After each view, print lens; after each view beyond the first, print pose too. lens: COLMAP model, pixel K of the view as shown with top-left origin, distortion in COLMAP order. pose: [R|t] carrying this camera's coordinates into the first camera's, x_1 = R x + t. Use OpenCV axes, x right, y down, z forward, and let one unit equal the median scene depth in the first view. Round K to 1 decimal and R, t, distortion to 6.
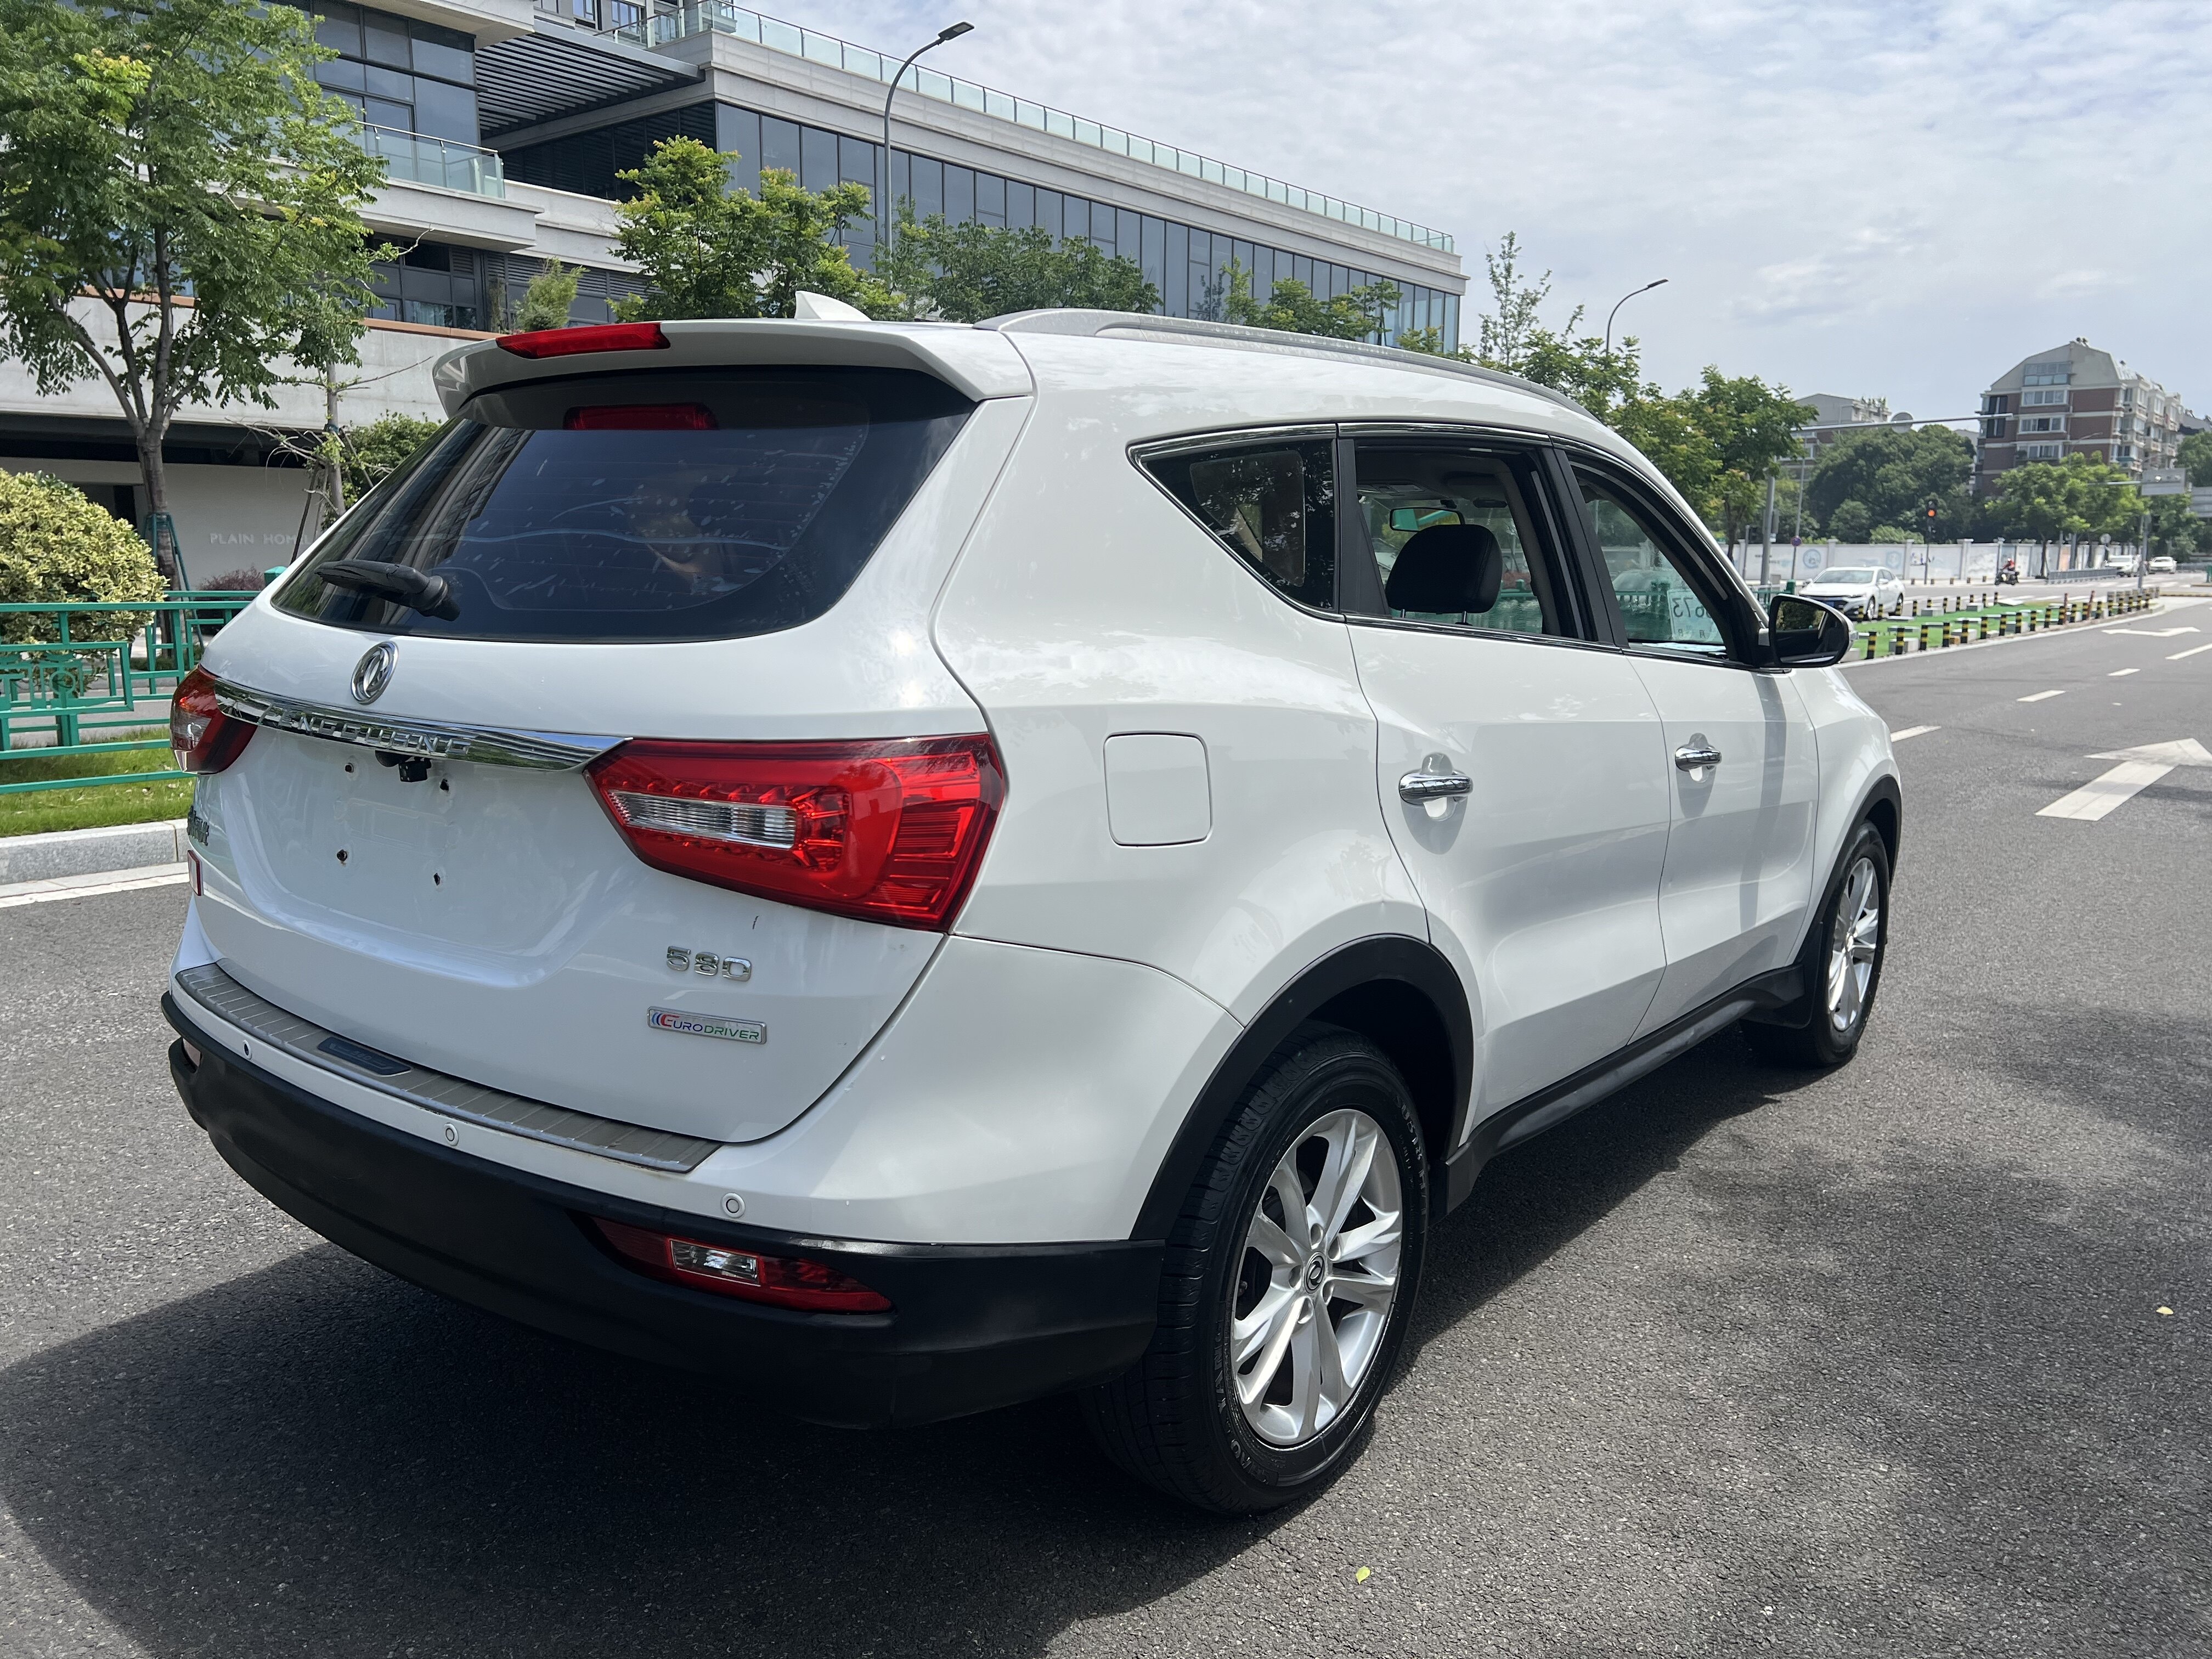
lens RADIAL K [[1662.6, 0, 1106.0], [0, 1662.6, 829.5], [0, 0, 1]] dist [0.038894, -0.078145]
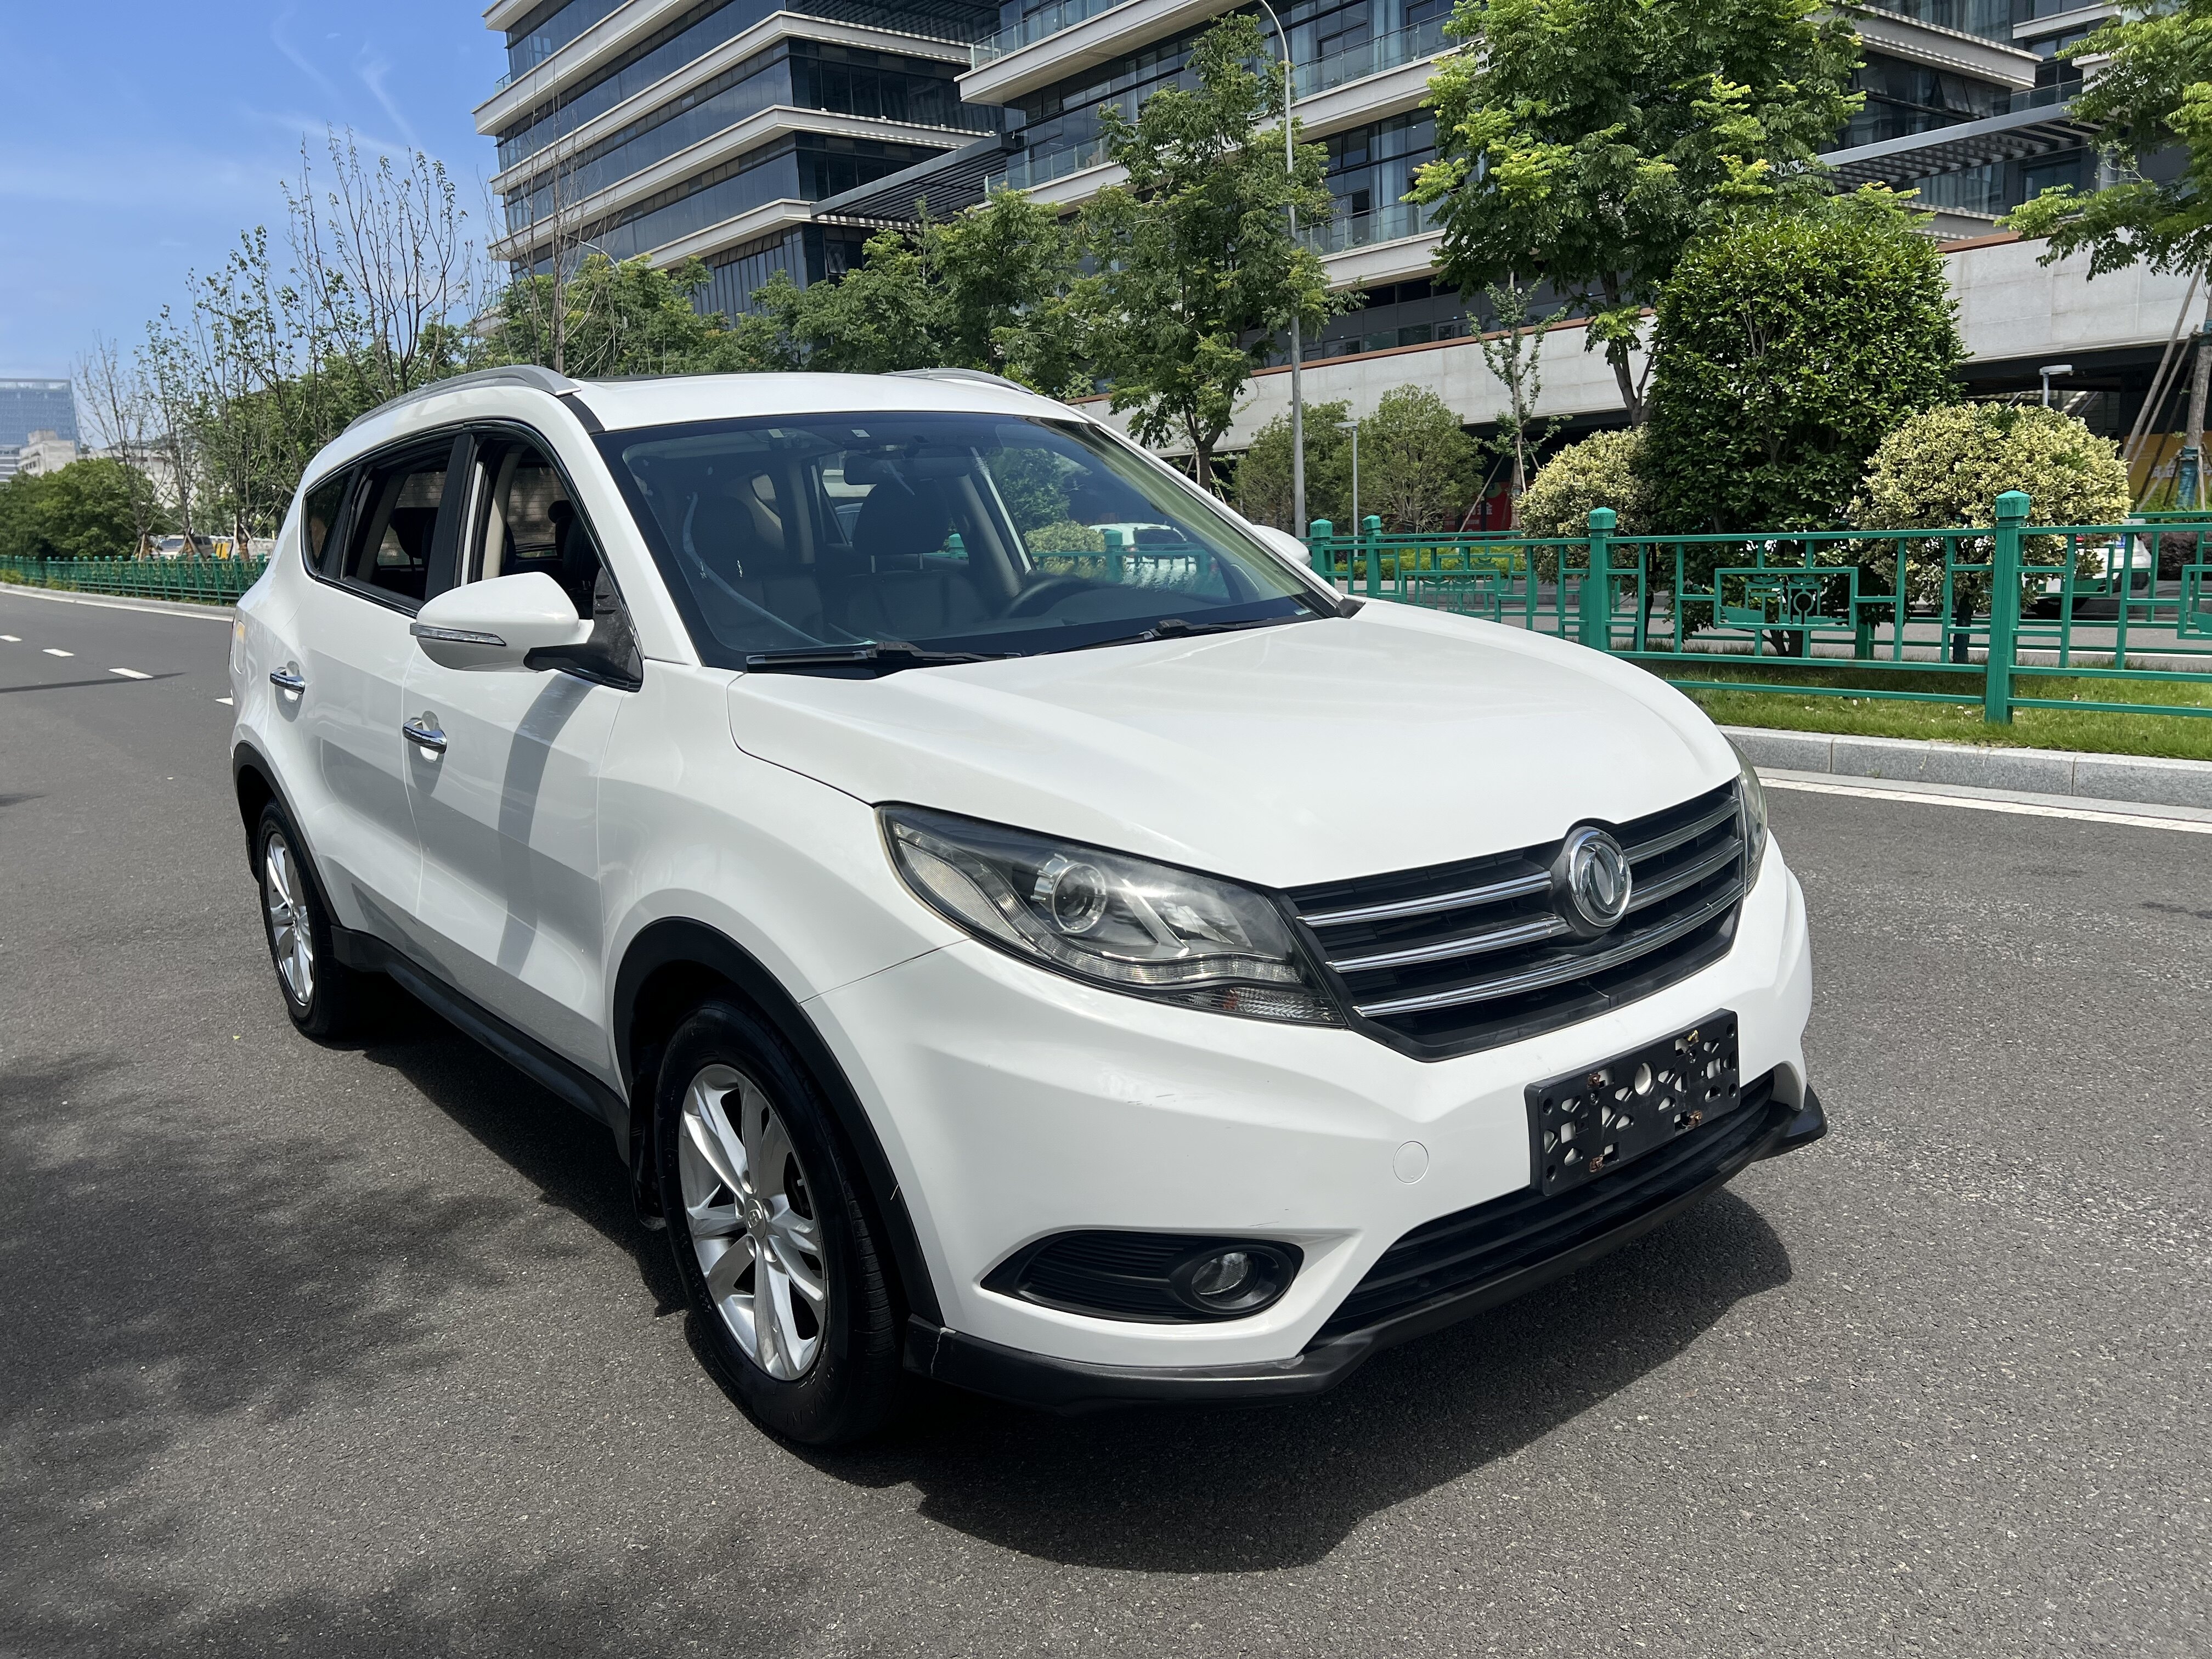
lens RADIAL K [[1662.6, 0, 1106.0], [0, 1662.6, 829.5], [0, 0, 1]] dist [0.038894, -0.078145]
pose [[-0.223956, 0.168733, -0.959882, 1.885246], [-0.108816, 0.974411, 0.196676, -0.341392], [0.968505, 0.148498, -0.199865, 2.483194]]
